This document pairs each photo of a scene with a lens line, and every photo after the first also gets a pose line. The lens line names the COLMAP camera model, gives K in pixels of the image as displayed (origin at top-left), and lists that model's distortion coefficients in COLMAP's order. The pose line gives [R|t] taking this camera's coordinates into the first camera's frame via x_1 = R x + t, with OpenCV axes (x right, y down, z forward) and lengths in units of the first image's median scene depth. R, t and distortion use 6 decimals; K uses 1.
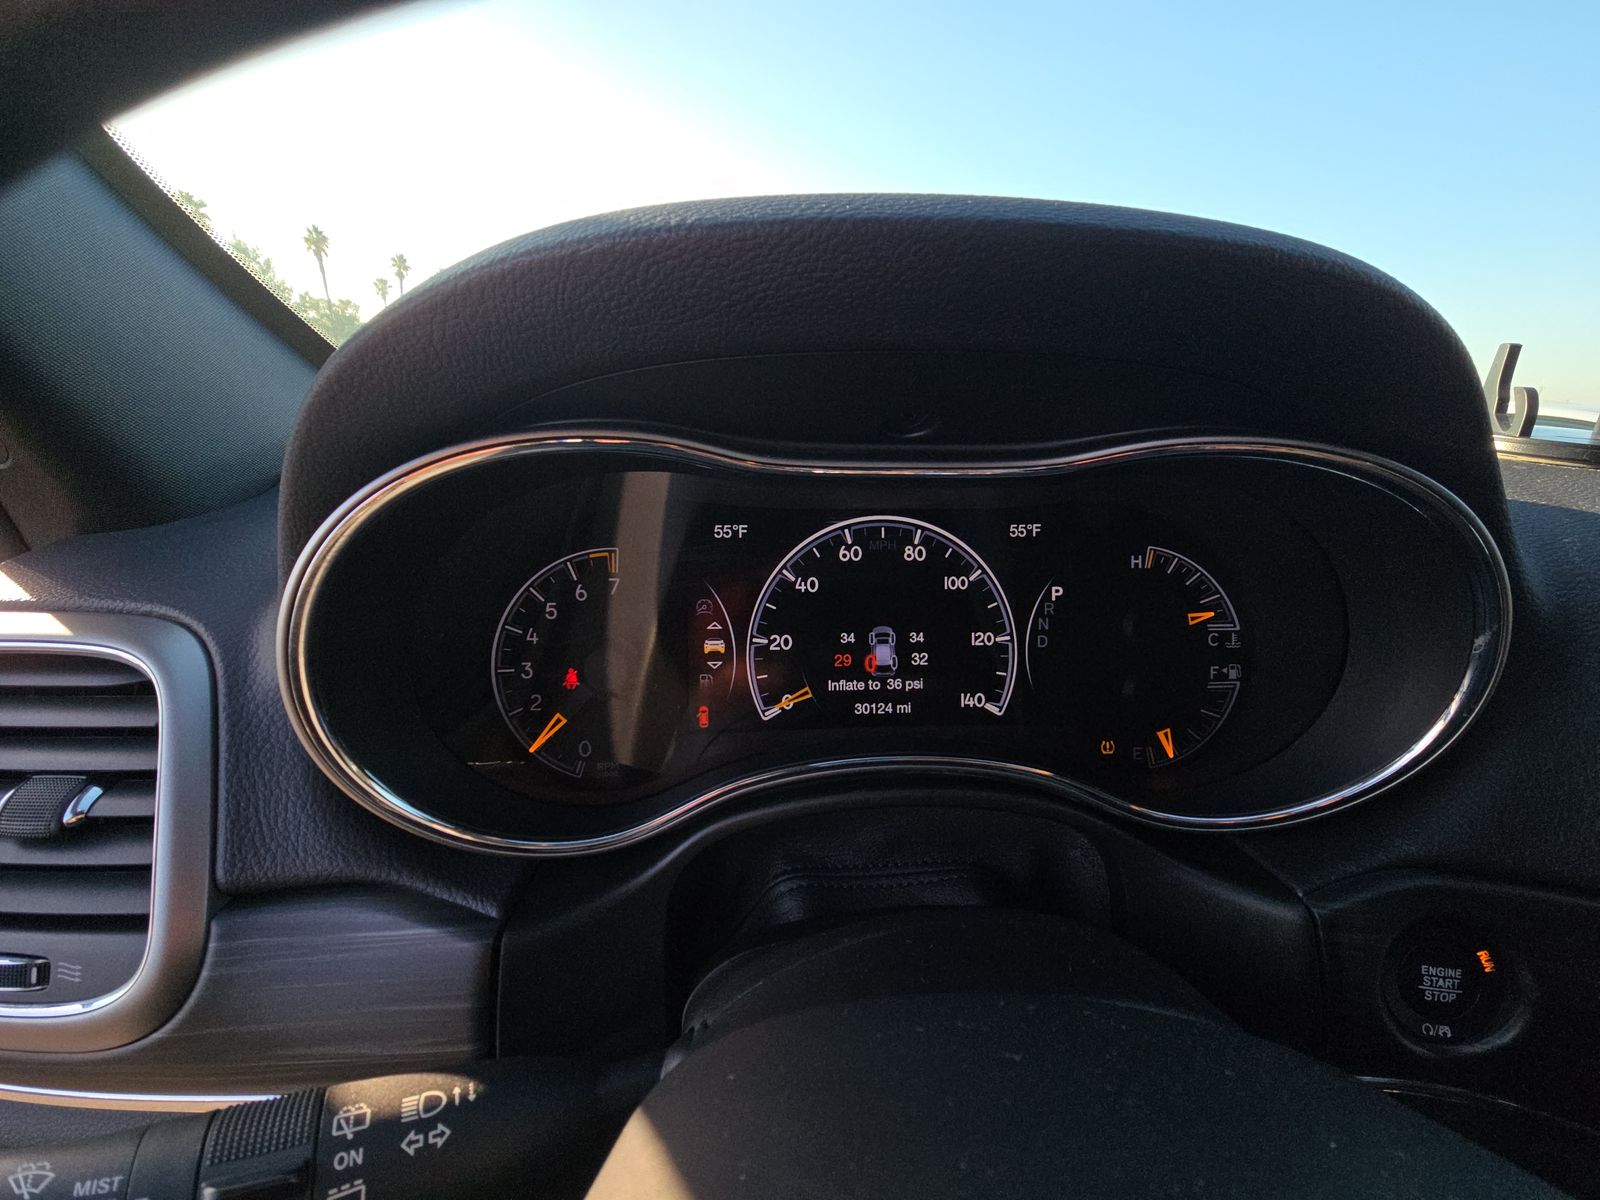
lens RADIAL K [[652.9, 0, 804.6], [0, 652.9, 607.1], [0, 0, 1]] dist [0.007362, -0.005879]
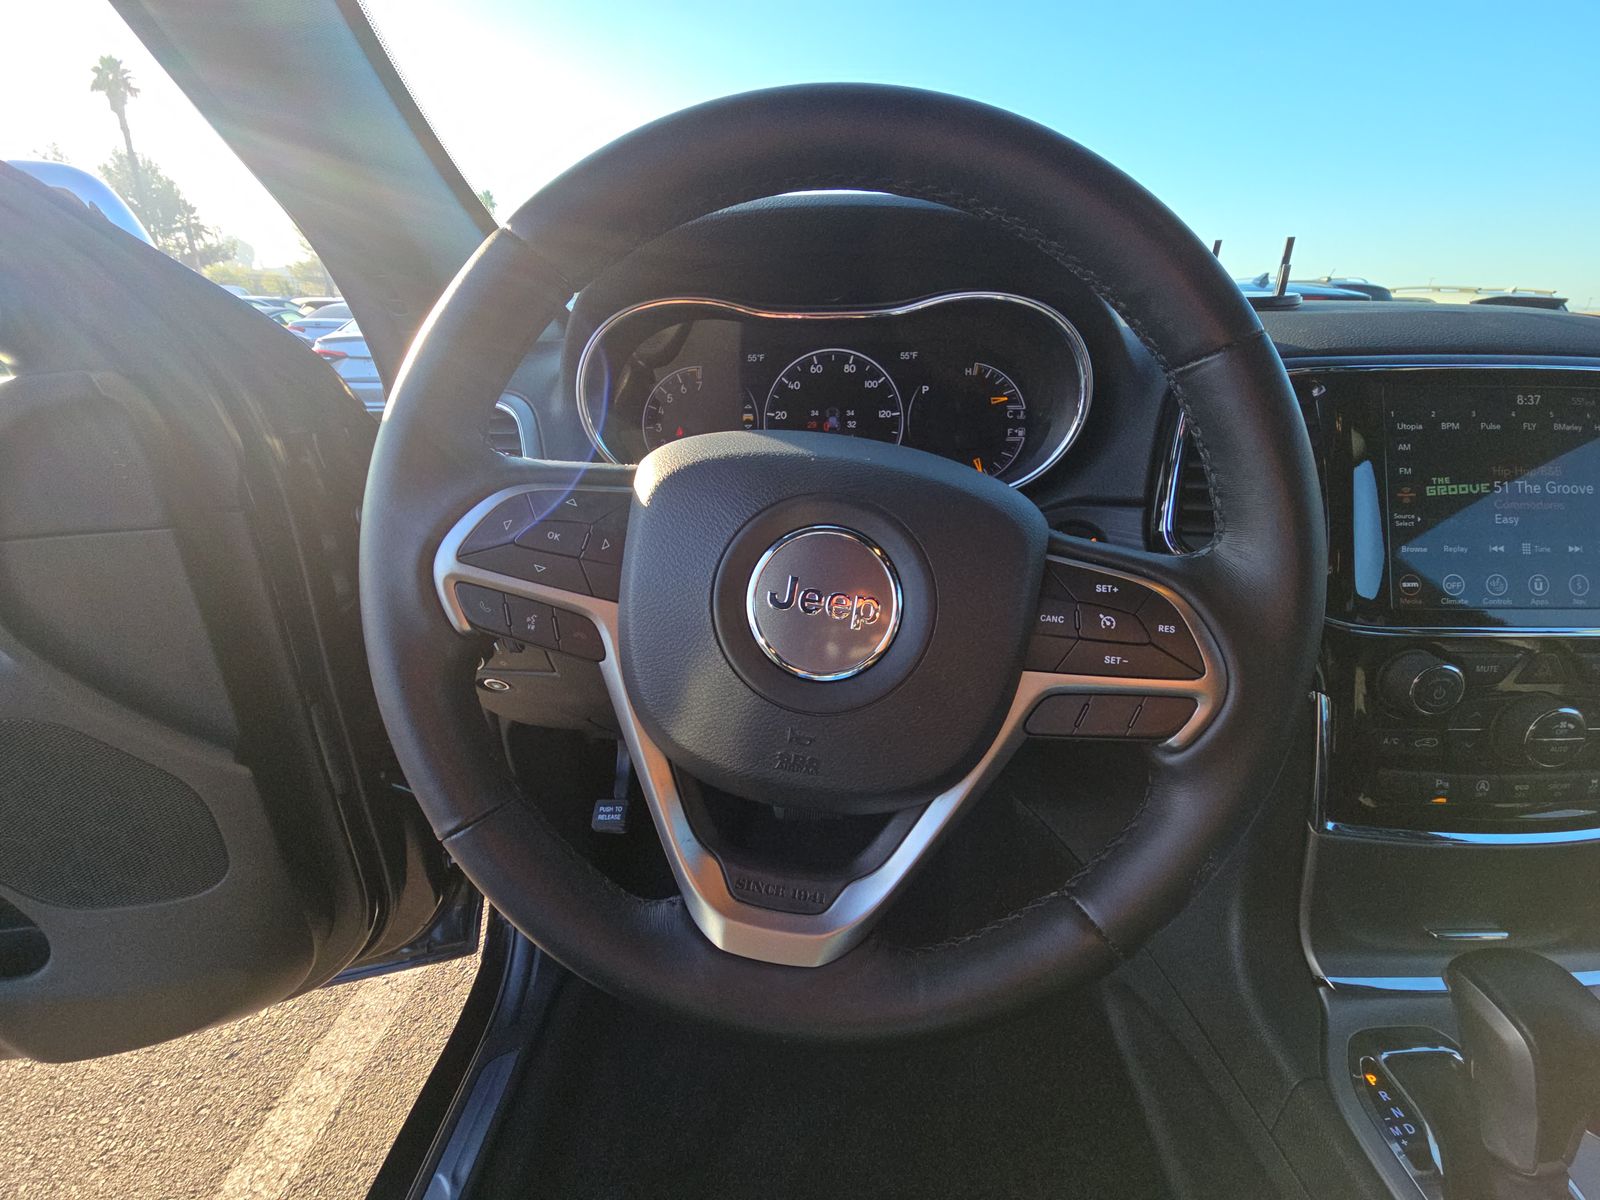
lens RADIAL K [[652.9, 0, 802.8], [0, 652.9, 602.4], [0, 0, 1]] dist [0.007362, -0.005879]
pose [[0.993163, 0.020575, -0.114906, 0.268014], [-0.010290, 0.995943, 0.089396, 0.439517], [0.116279, -0.087602, 0.989346, -1.002065]]
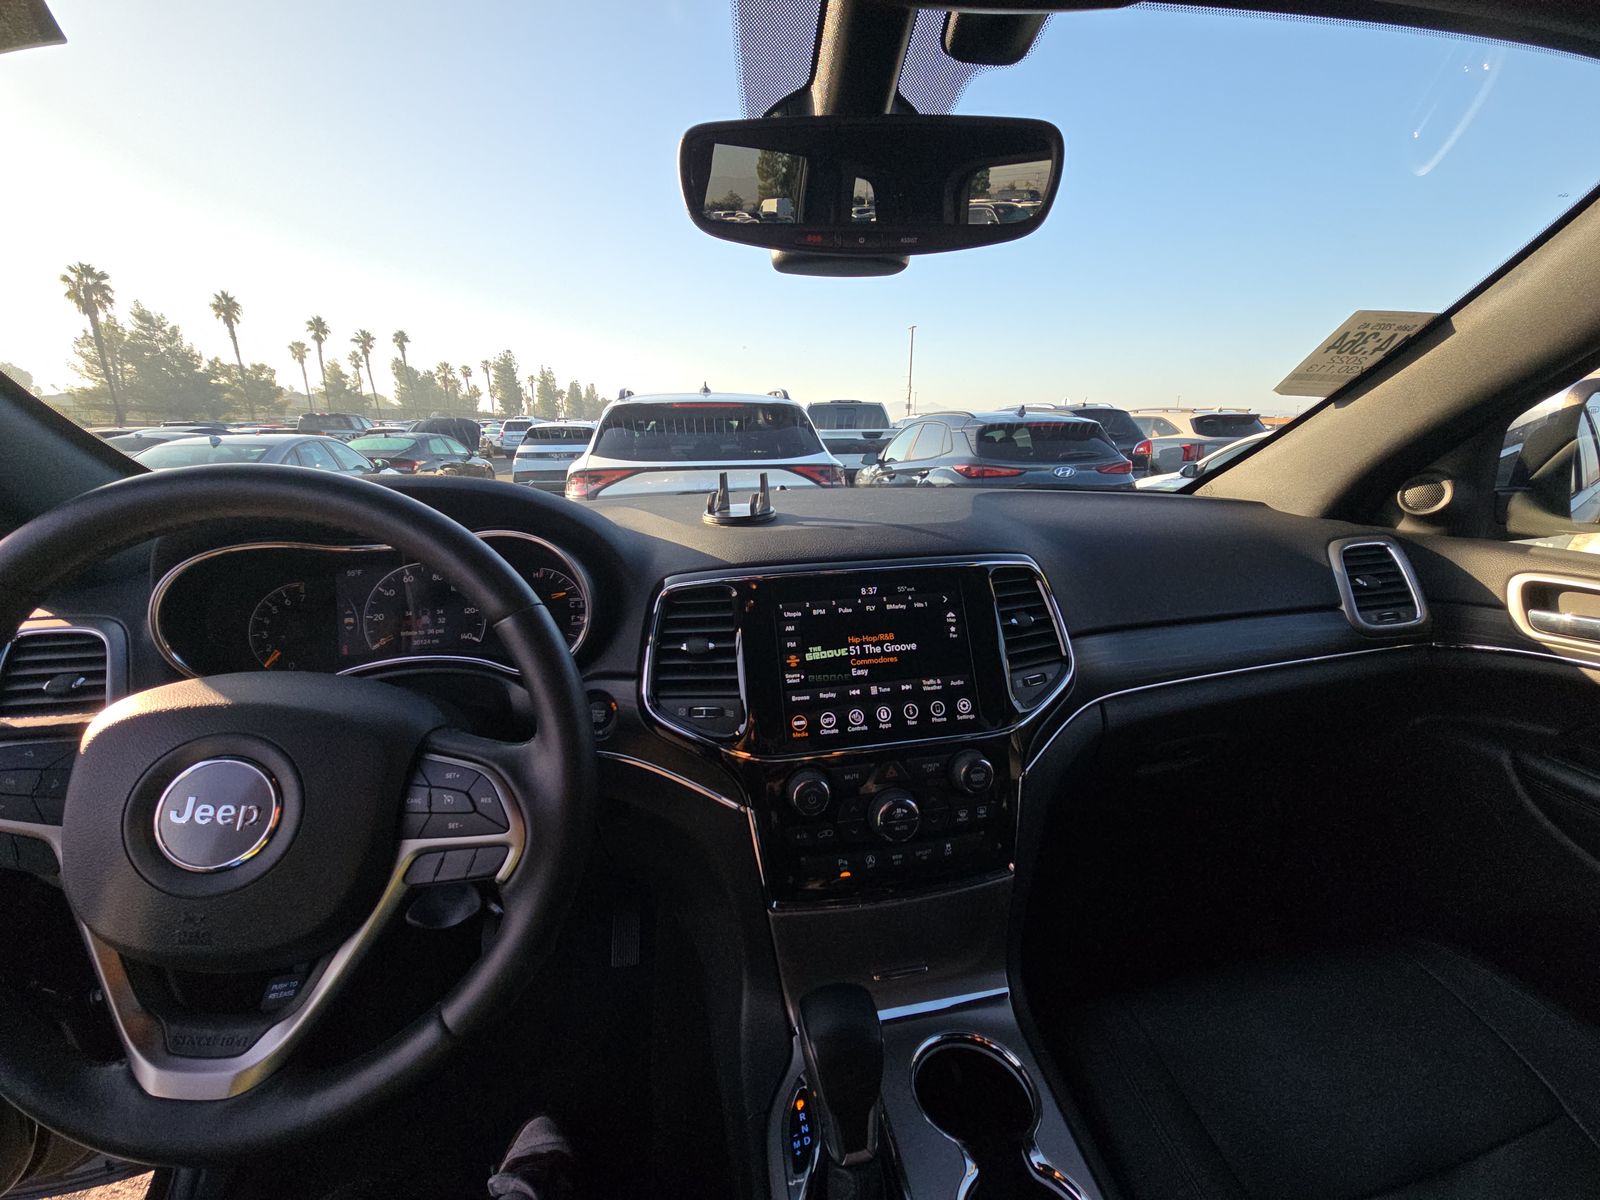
lens RADIAL K [[652.9, 0, 810.5], [0, 652.9, 604.1], [0, 0, 1]] dist [0.007362, -0.005879]
pose [[0.994373, -0.066382, 0.082553, 1.341470], [0.071290, 0.995768, -0.057995, 0.258012], [-0.078354, 0.063553, 0.994898, -1.521434]]
